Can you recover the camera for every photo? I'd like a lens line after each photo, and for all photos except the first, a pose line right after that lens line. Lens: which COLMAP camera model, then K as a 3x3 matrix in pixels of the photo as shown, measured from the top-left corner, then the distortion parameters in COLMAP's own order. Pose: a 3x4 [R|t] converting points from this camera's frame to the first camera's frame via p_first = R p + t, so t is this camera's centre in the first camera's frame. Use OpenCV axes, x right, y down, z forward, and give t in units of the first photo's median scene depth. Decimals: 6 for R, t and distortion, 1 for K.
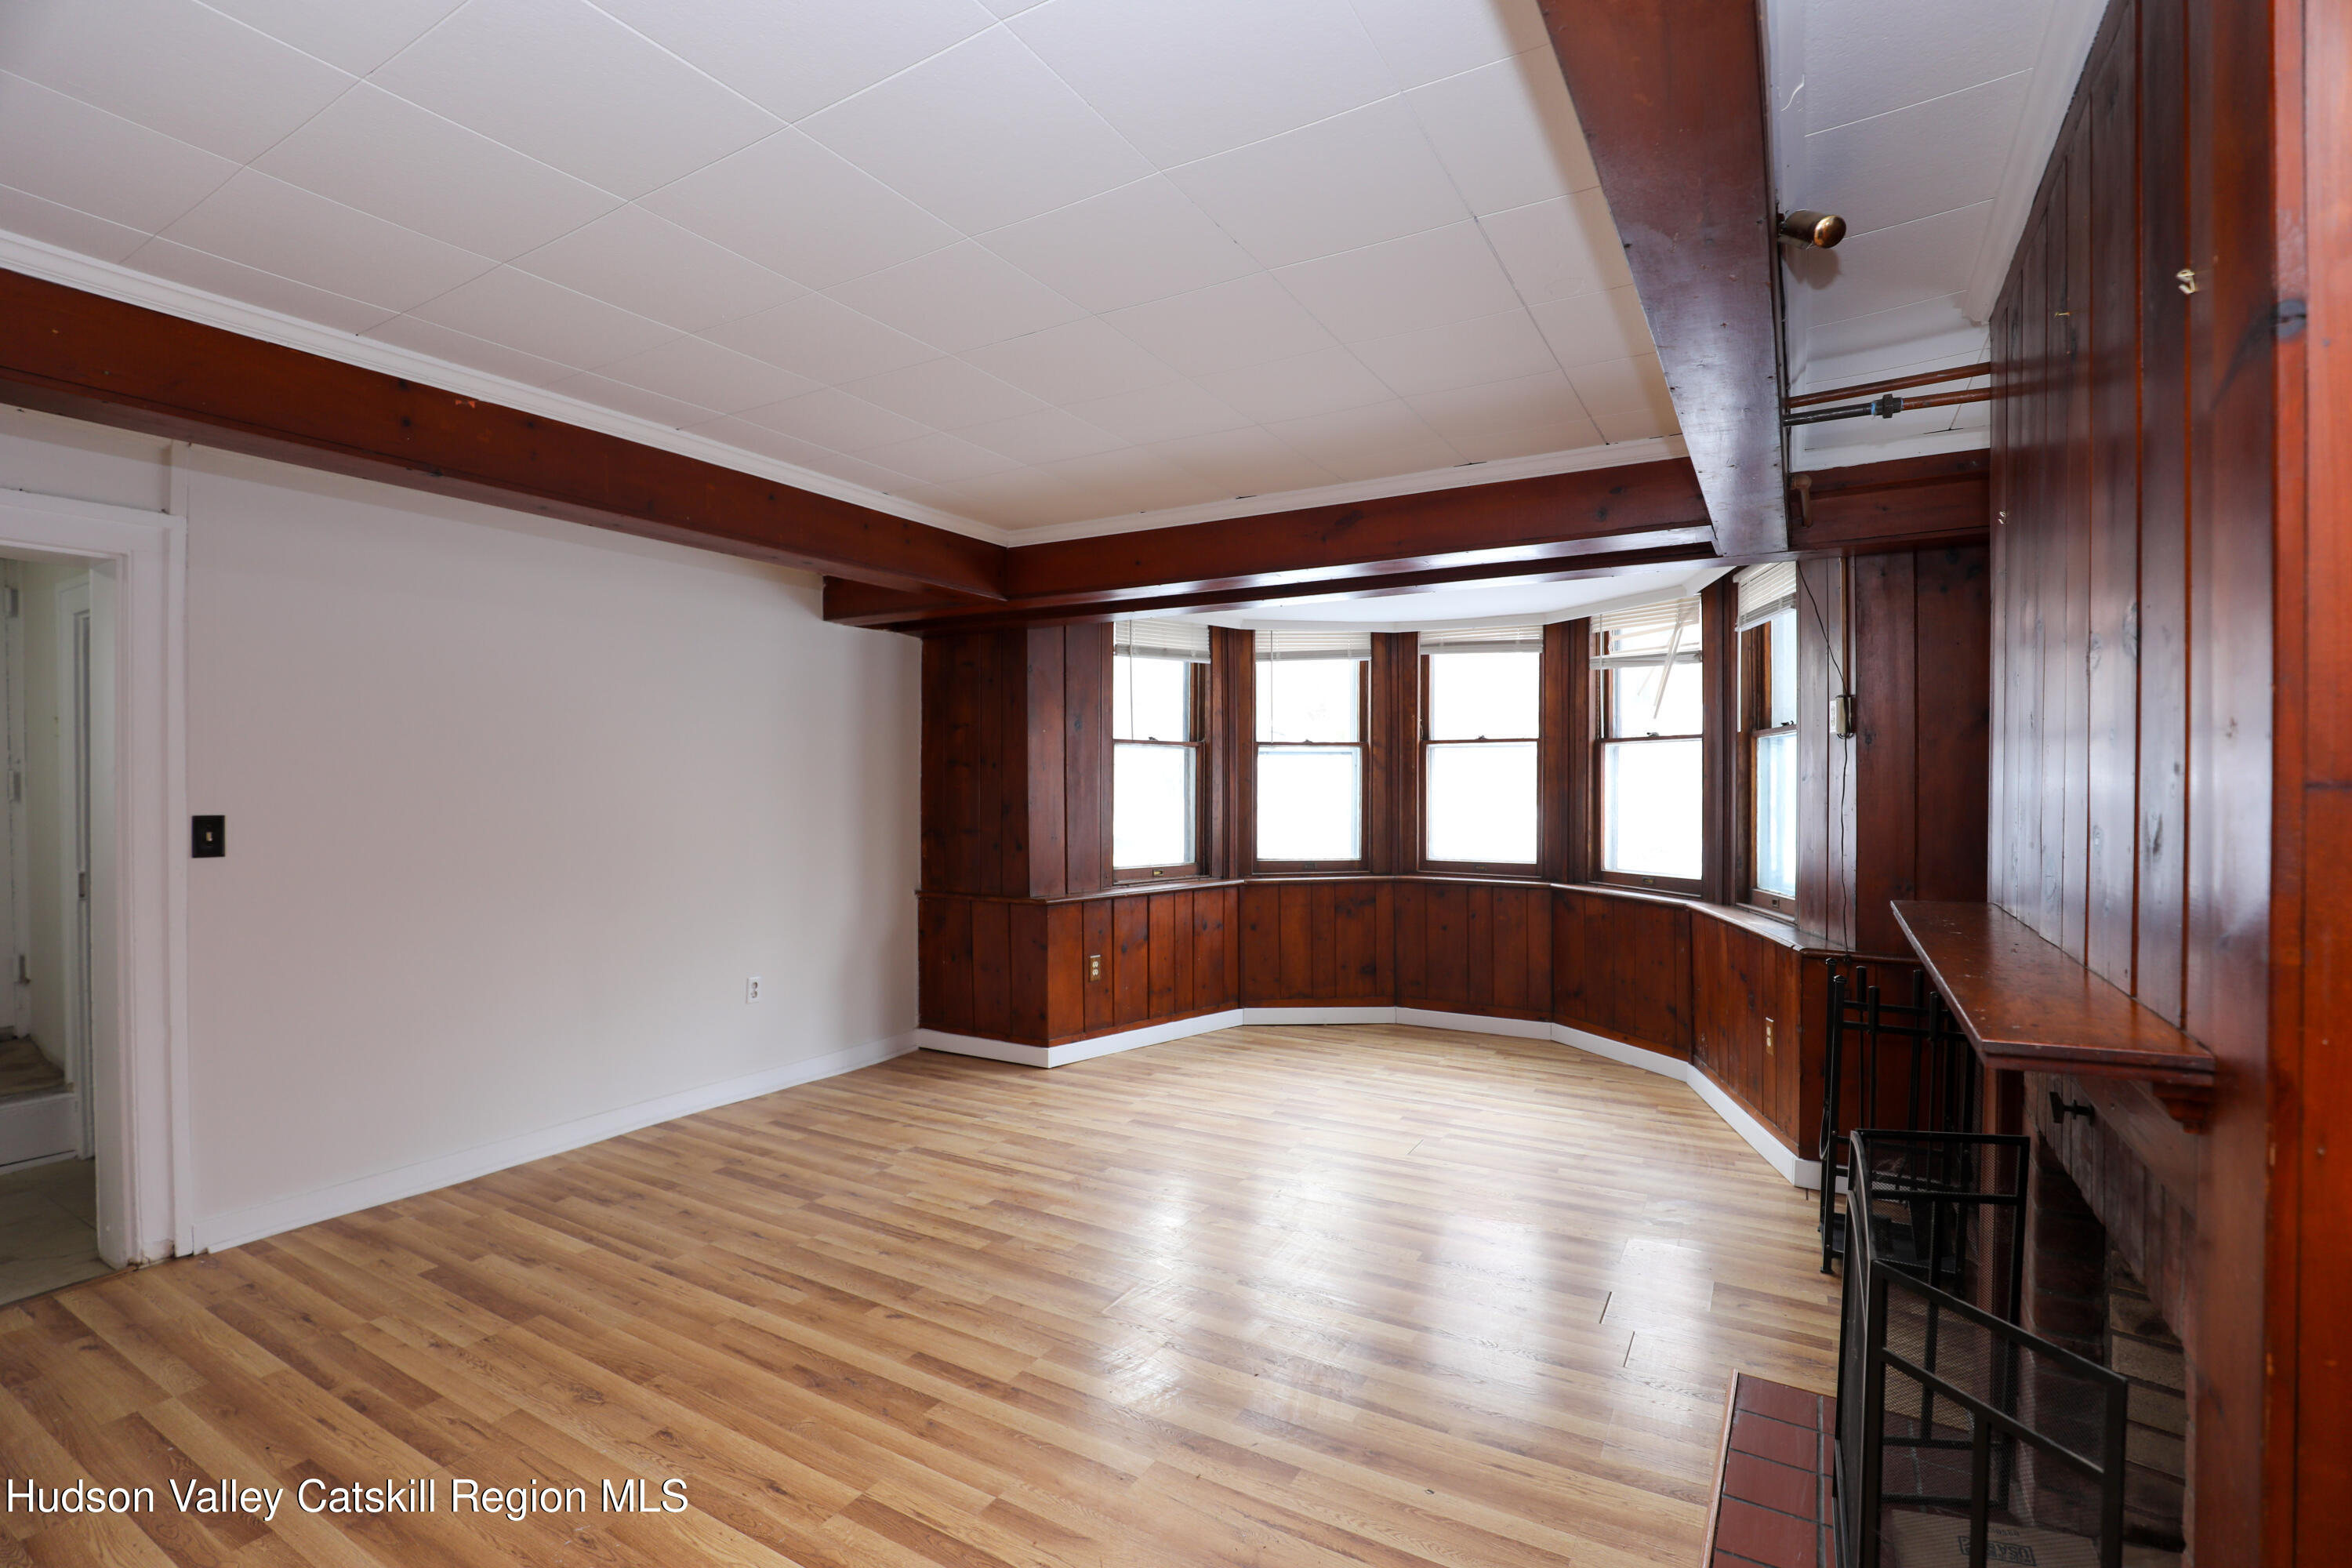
lens RADIAL K [[1076.5, 0, 1168.5], [0, 1076.5, 794.7], [0, 0, 1]] dist [-0.031625, 0.001736]
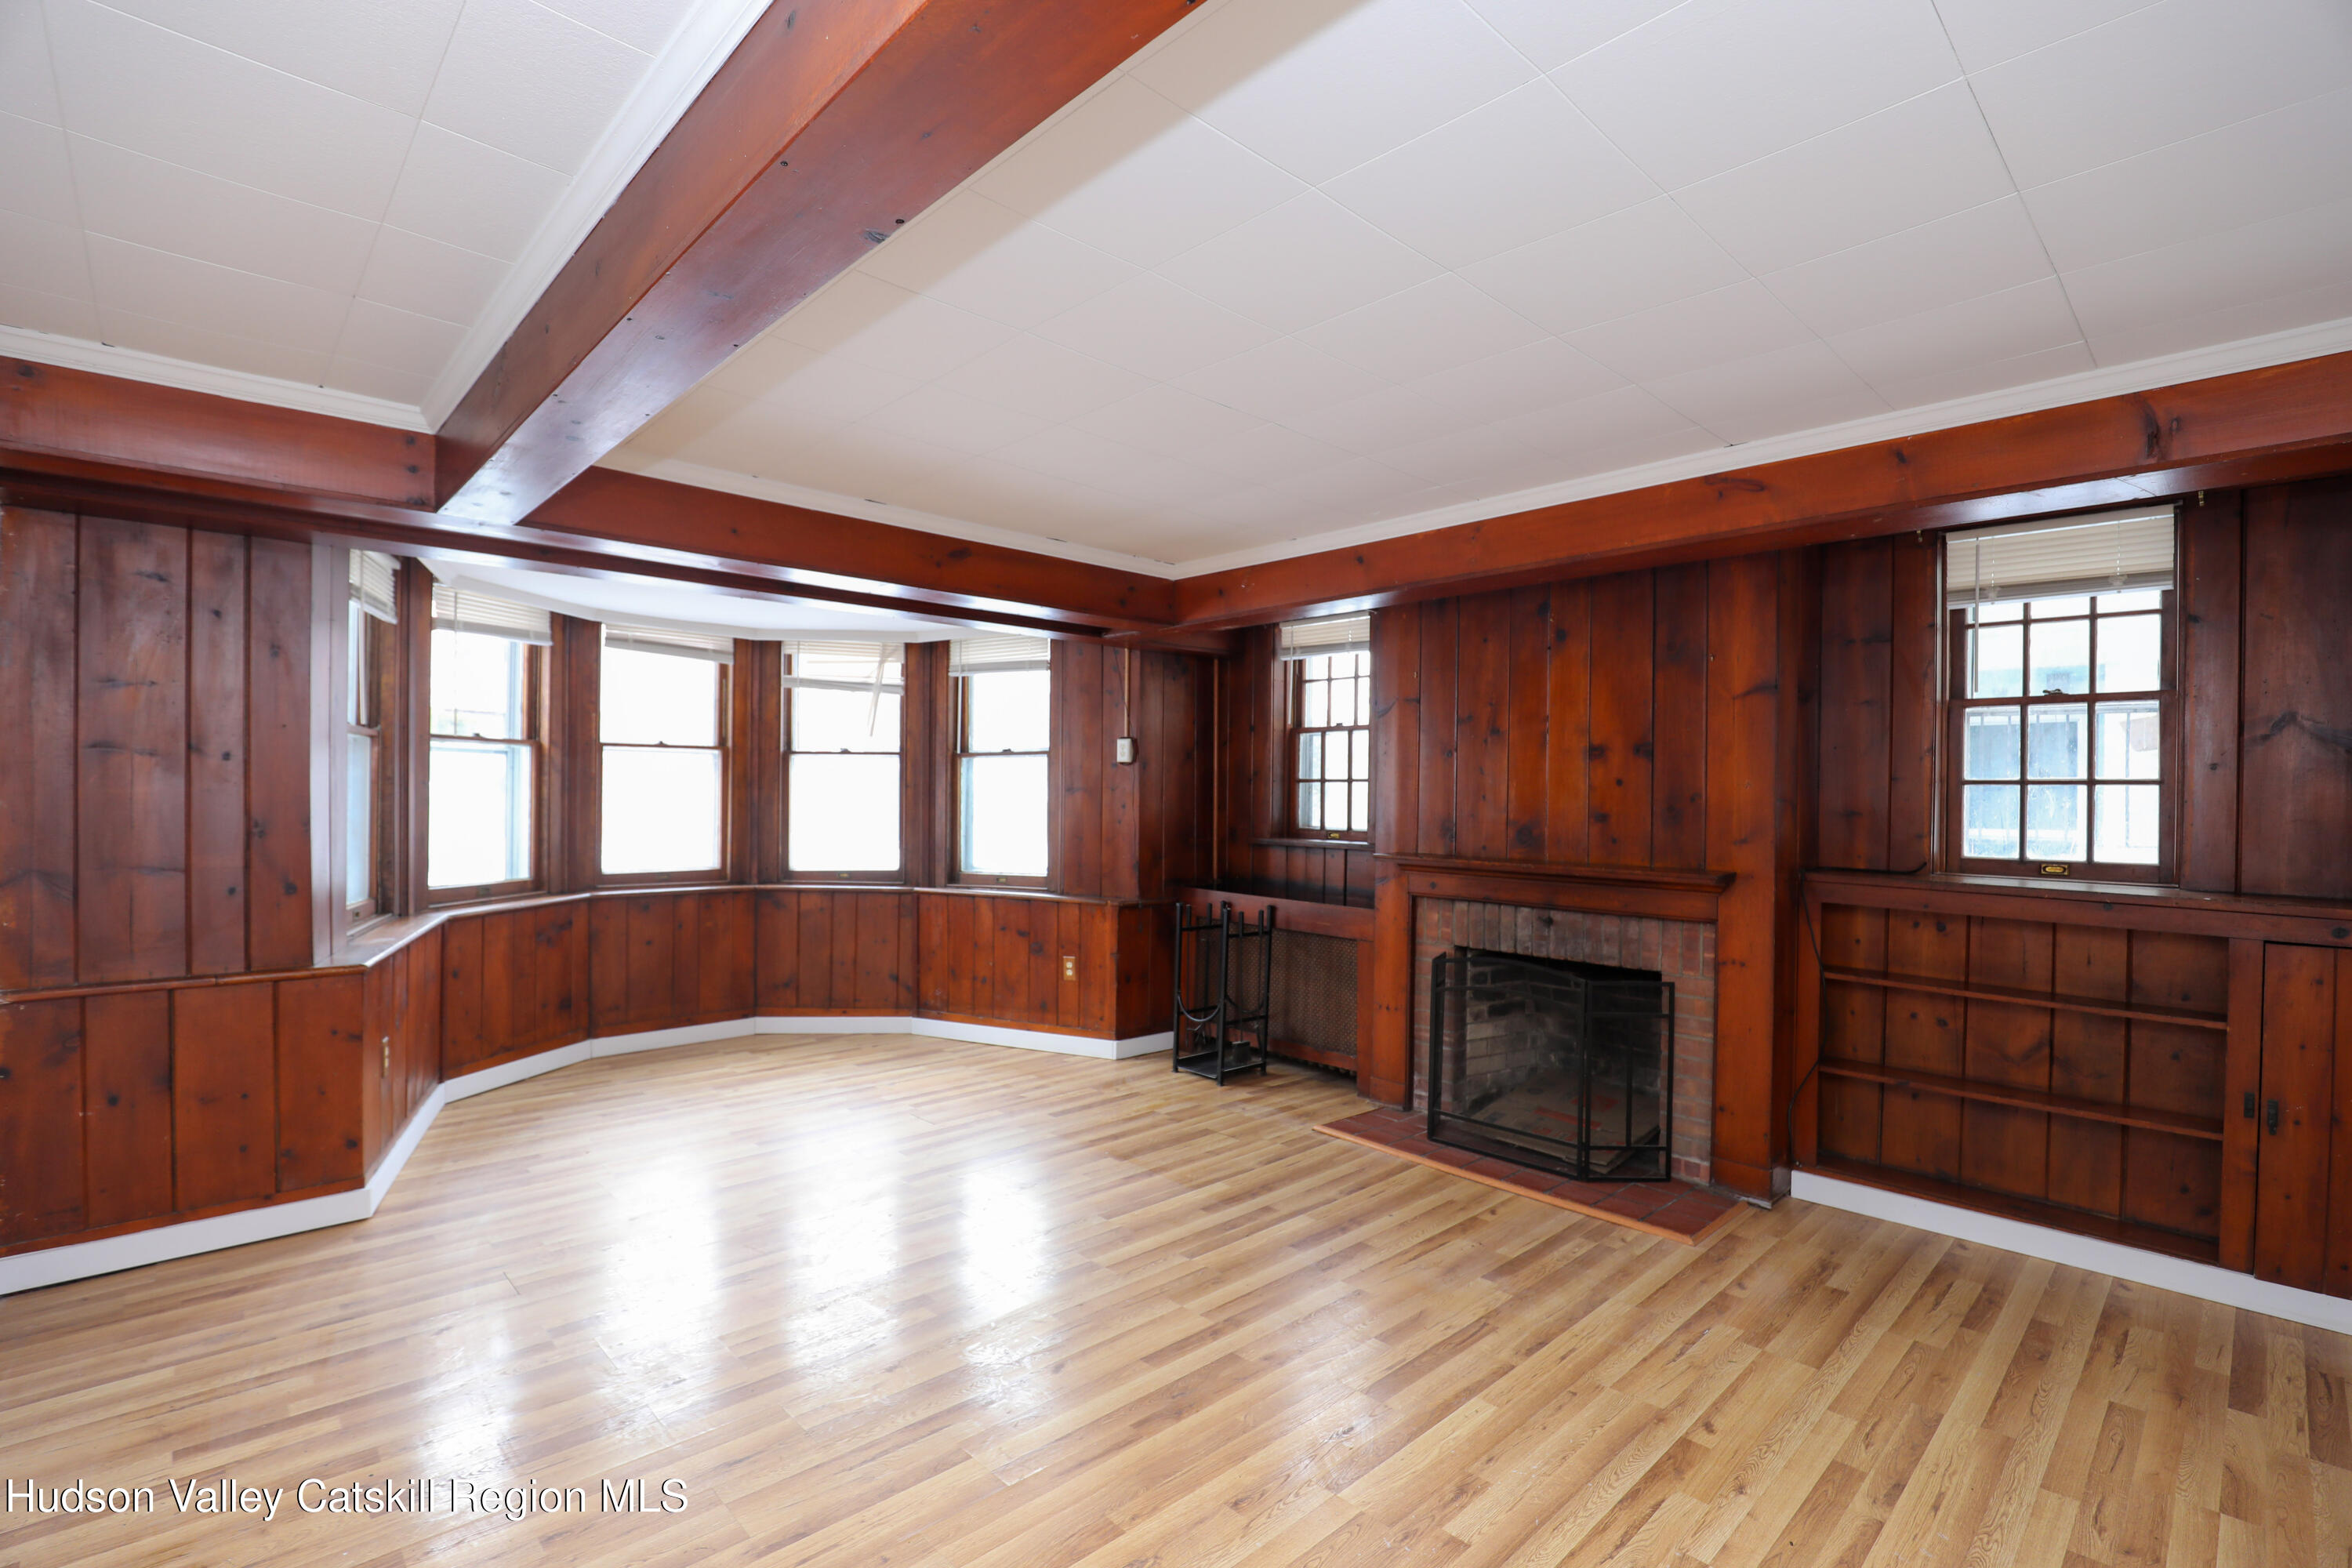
lens RADIAL K [[1076.5, 0, 1168.5], [0, 1076.5, 794.7], [0, 0, 1]] dist [-0.031625, 0.001736]
pose [[0.279593, 0.001229, 0.960118, -0.613589], [0.001432, 0.999998, -0.001697, -0.004476], [-0.960117, 0.001849, 0.279591, 0.354776]]
